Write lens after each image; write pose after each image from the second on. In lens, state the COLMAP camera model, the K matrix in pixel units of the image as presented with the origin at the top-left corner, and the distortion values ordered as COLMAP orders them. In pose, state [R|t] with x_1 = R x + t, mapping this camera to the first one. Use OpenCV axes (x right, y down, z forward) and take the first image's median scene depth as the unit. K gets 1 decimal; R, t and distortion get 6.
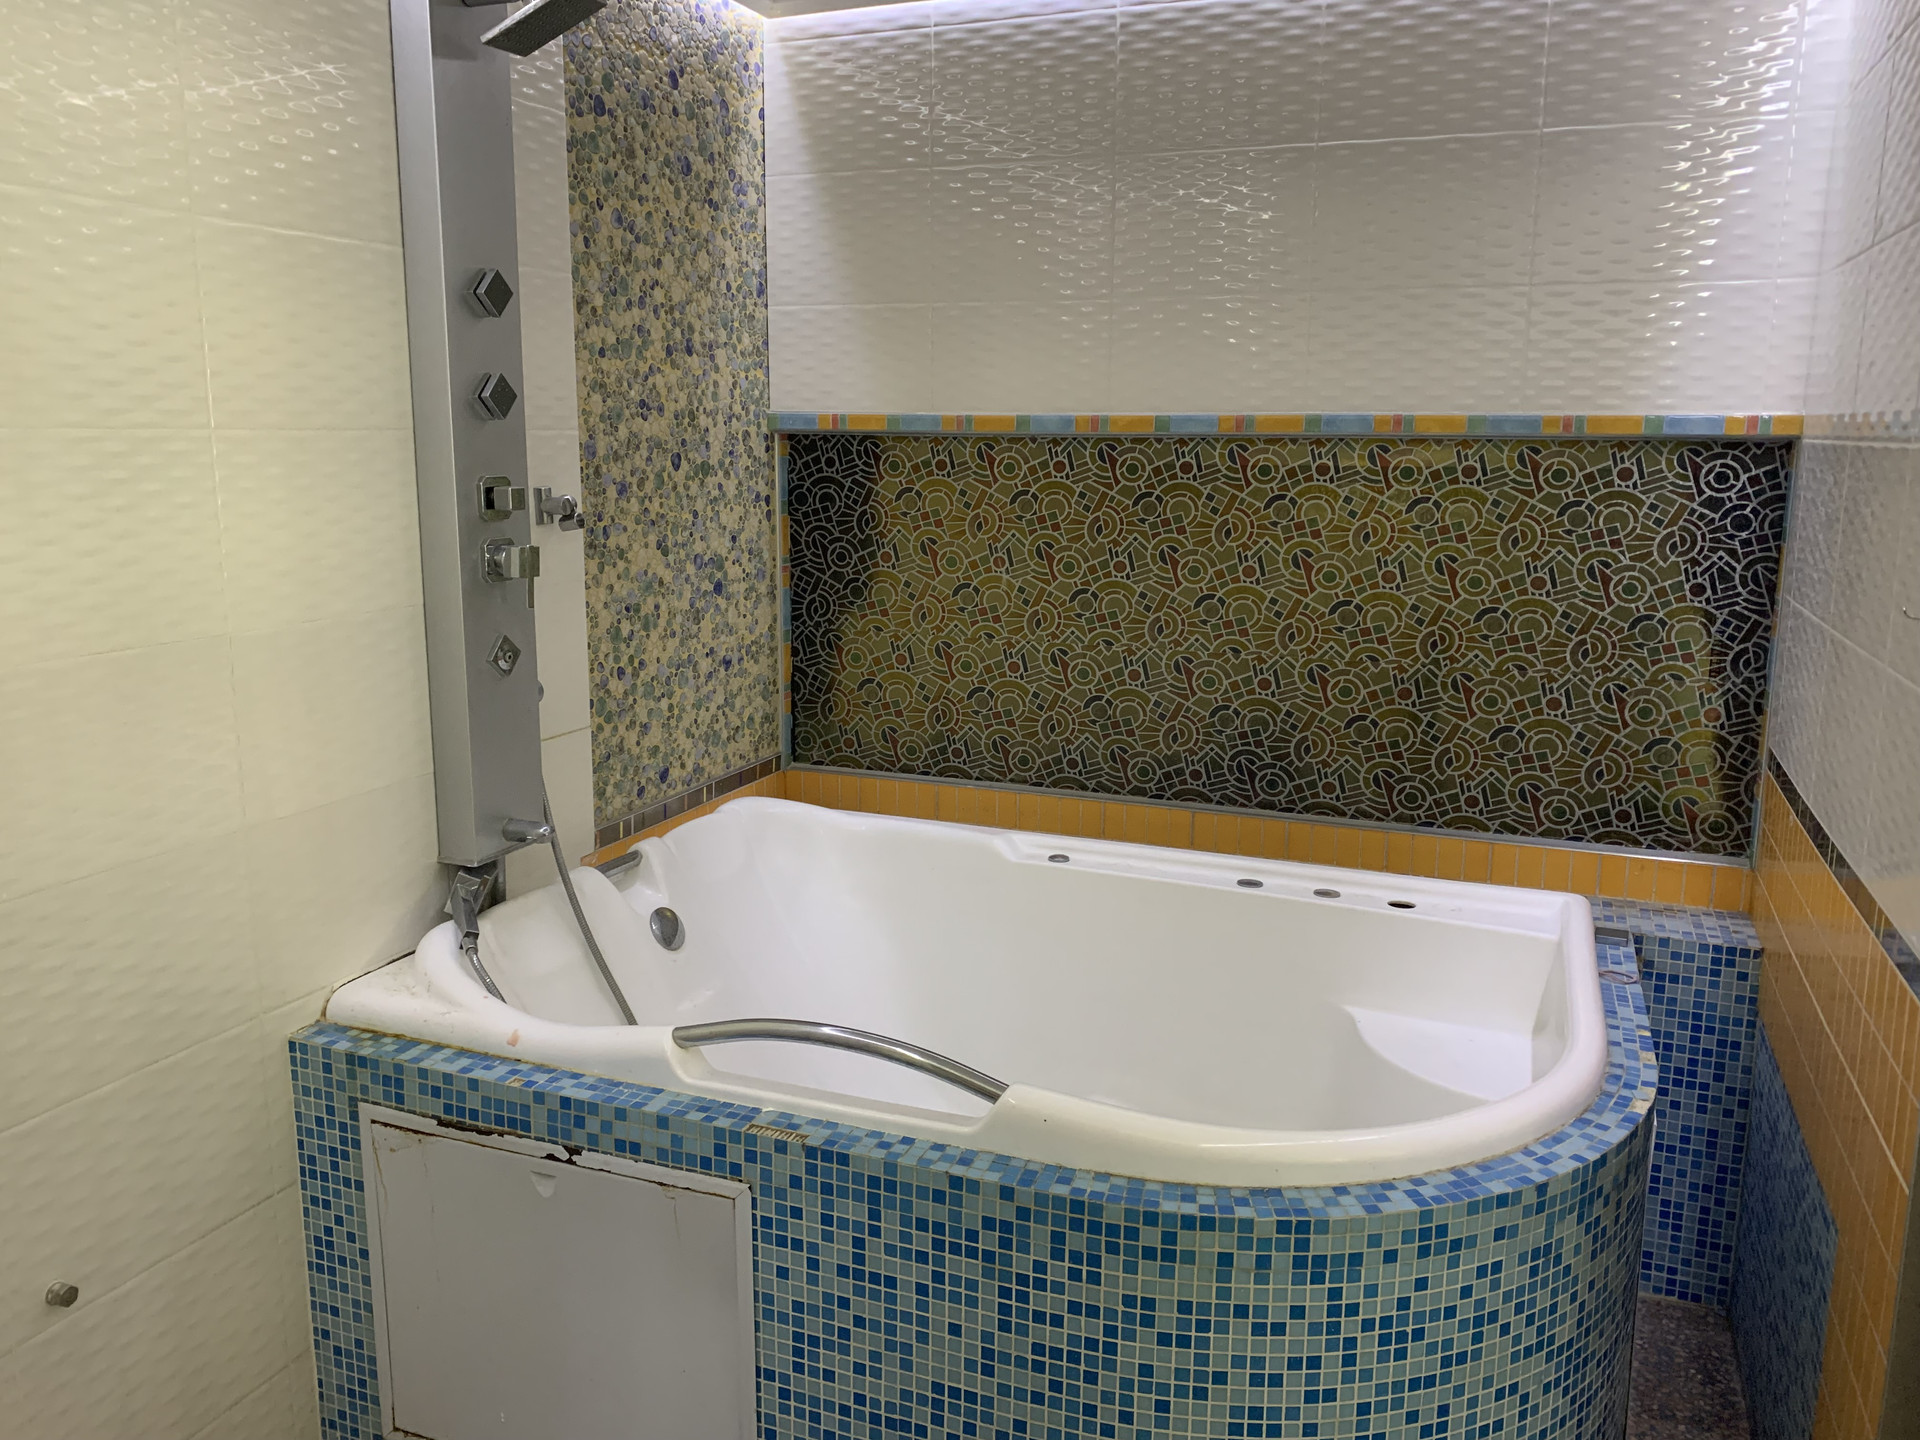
lens RADIAL K [[1471.7, 0, 963.8], [0, 1471.7, 717.3], [0, 0, 1]] dist [0.058761, -0.072786]
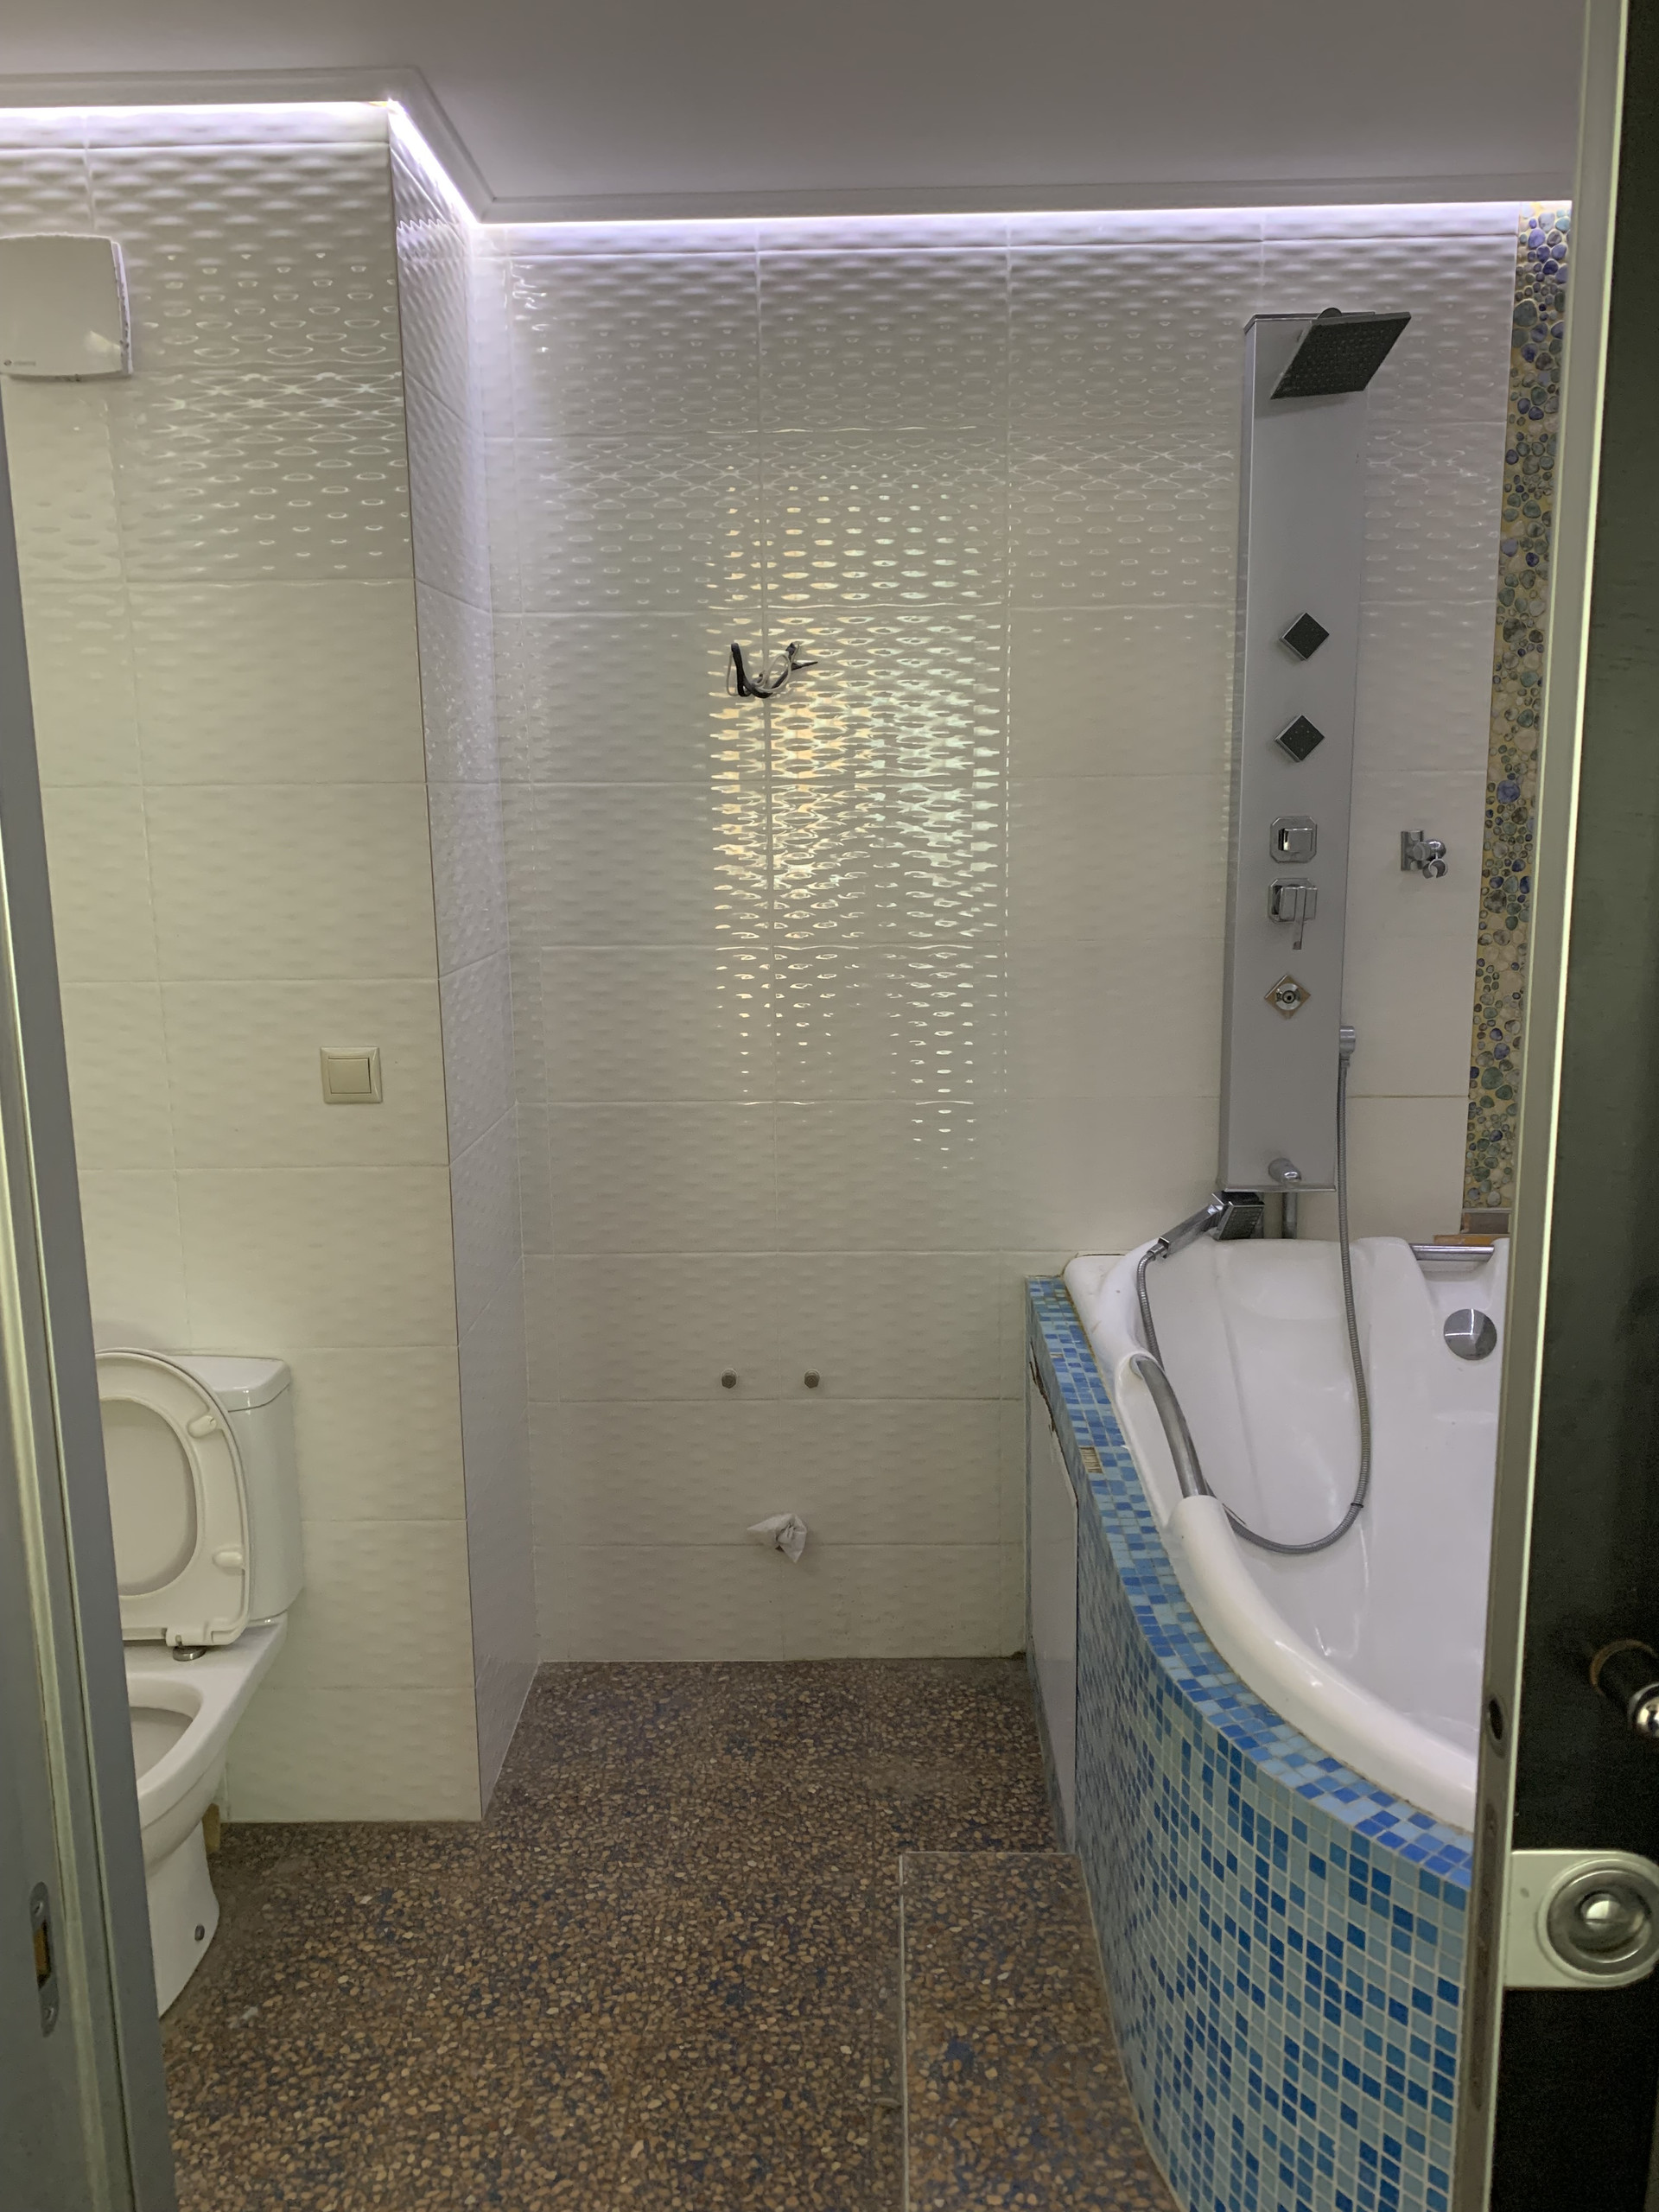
lens RADIAL K [[1695.5, 0, 829.5], [0, 1695.5, 1106.0], [0, 0, 1]] dist [0.058761, -0.072786]
pose [[0.333989, 0.166269, -0.927796, 0.835978], [-0.167312, 0.979145, 0.115243, -0.061388], [0.927609, 0.116741, 0.354842, 0.375431]]
